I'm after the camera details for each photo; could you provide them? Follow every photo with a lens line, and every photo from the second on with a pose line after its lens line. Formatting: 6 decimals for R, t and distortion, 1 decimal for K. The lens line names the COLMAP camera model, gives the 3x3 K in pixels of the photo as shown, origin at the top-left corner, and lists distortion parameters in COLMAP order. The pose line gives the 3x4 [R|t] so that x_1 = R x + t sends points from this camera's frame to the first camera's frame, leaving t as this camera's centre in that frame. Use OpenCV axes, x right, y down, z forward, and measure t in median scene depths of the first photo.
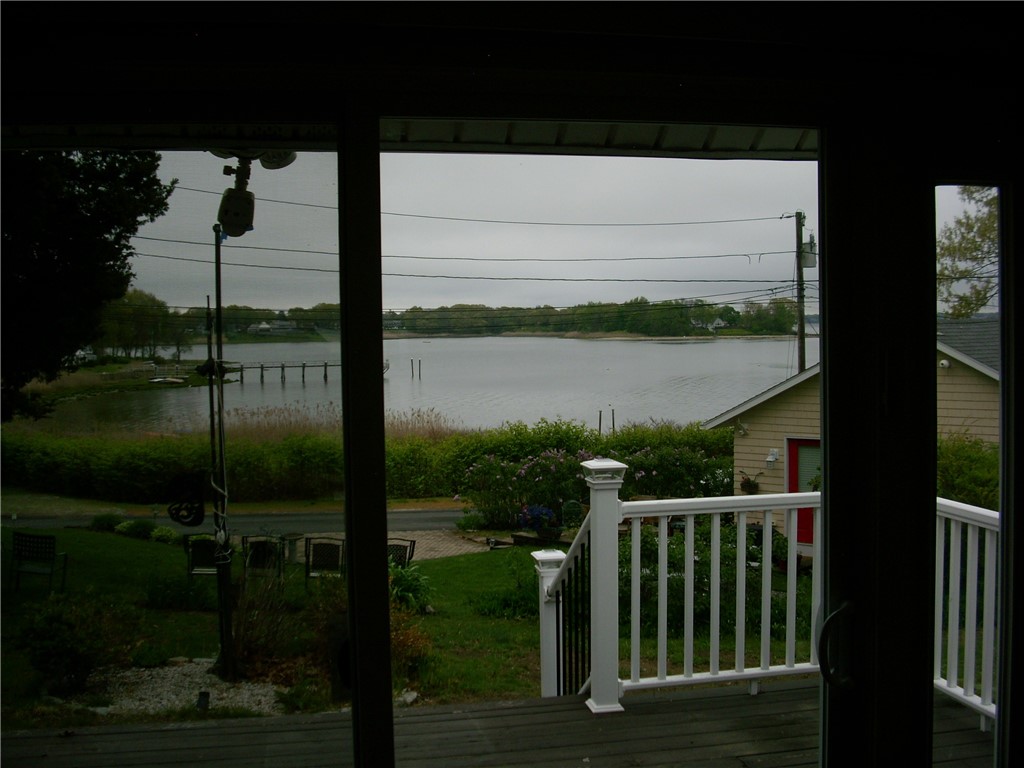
lens RADIAL K [[1137.0, 0, 512.0], [0, 1137.0, 384.0], [0, 0, 1]] dist [-0.122245, 0.027765]
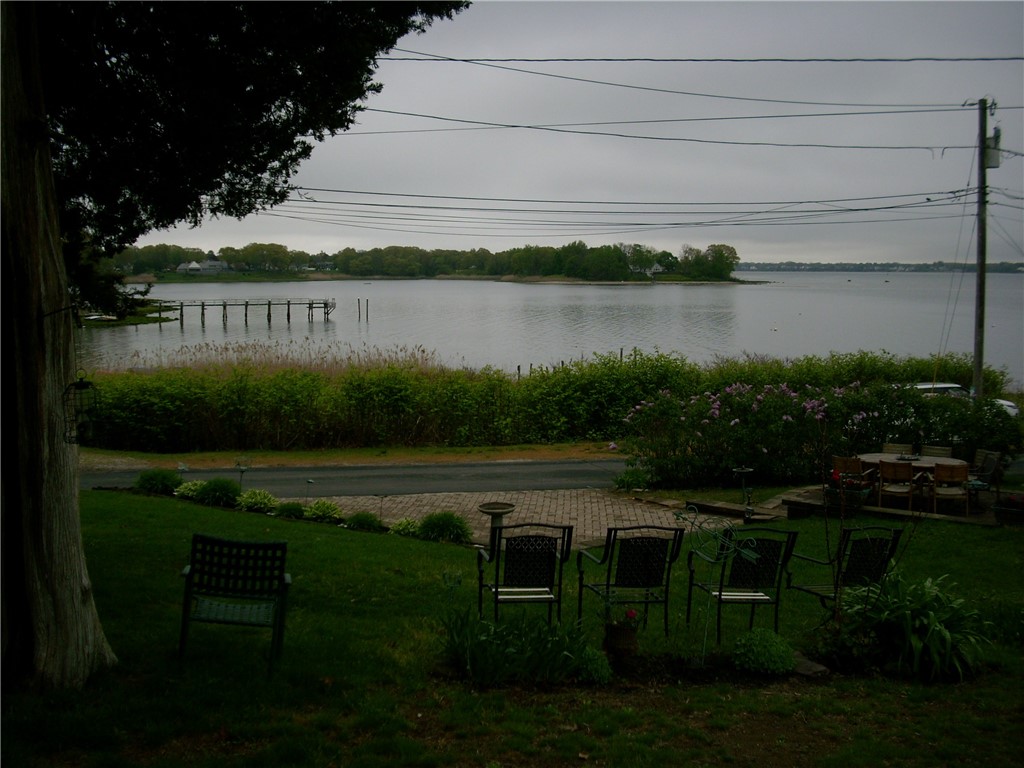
lens RADIAL K [[1129.3, 0, 512.0], [0, 1129.3, 384.0], [0, 0, 1]] dist [-0.126662, 0.033625]
pose [[0.997671, 0.007625, 0.067787, -0.135663], [-0.010901, 0.998784, 0.048079, 0.019054], [-0.067338, -0.048706, 0.996541, 0.209734]]
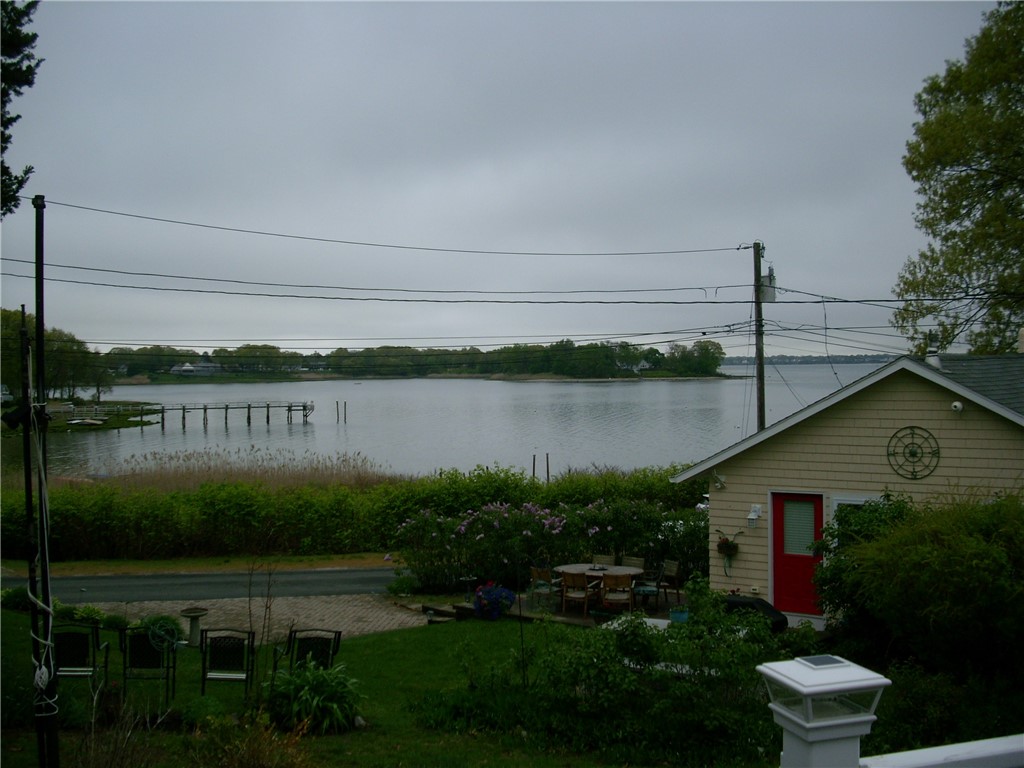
lens RADIAL K [[1129.3, 0, 512.0], [0, 1129.3, 384.0], [0, 0, 1]] dist [-0.126662, 0.033625]
pose [[0.997825, 0.001105, 0.065913, -0.007823], [0.001319, 0.999324, -0.036734, -0.002400], [-0.065909, 0.036741, 0.997149, 0.090365]]
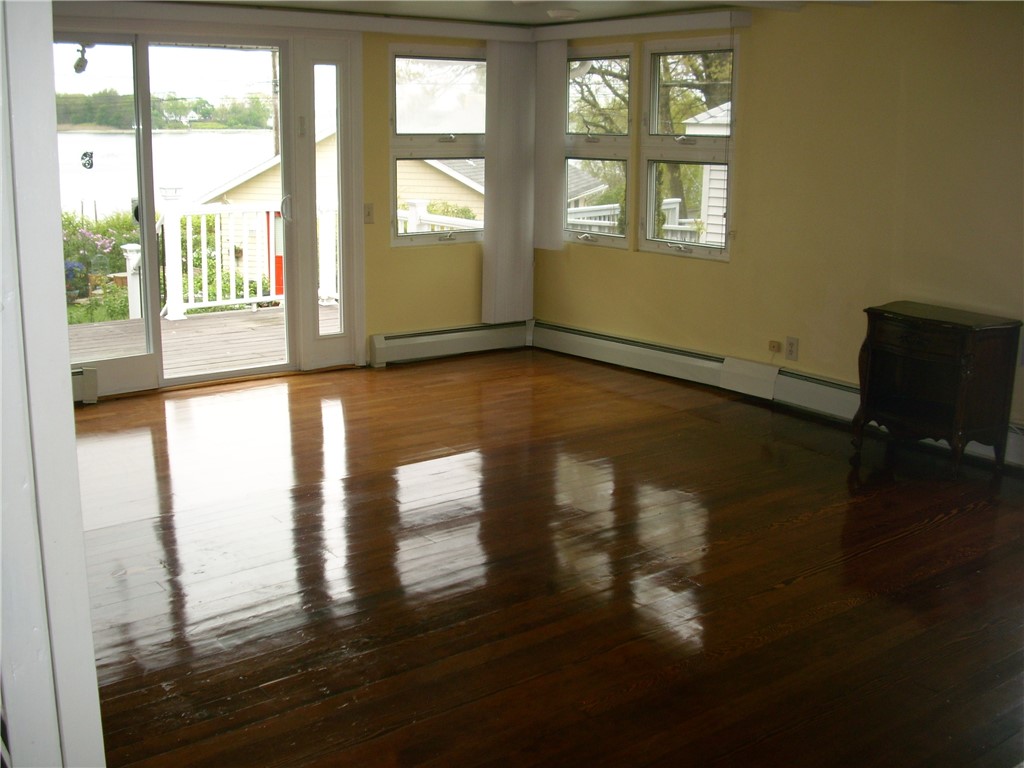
lens RADIAL K [[1129.3, 0, 512.0], [0, 1129.3, 384.0], [0, 0, 1]] dist [-0.126662, 0.033625]
pose [[0.898306, -0.070662, 0.433652, -0.033004], [-0.008700, 0.983928, 0.178351, 0.008542], [-0.439285, -0.163987, 0.883254, -0.129783]]
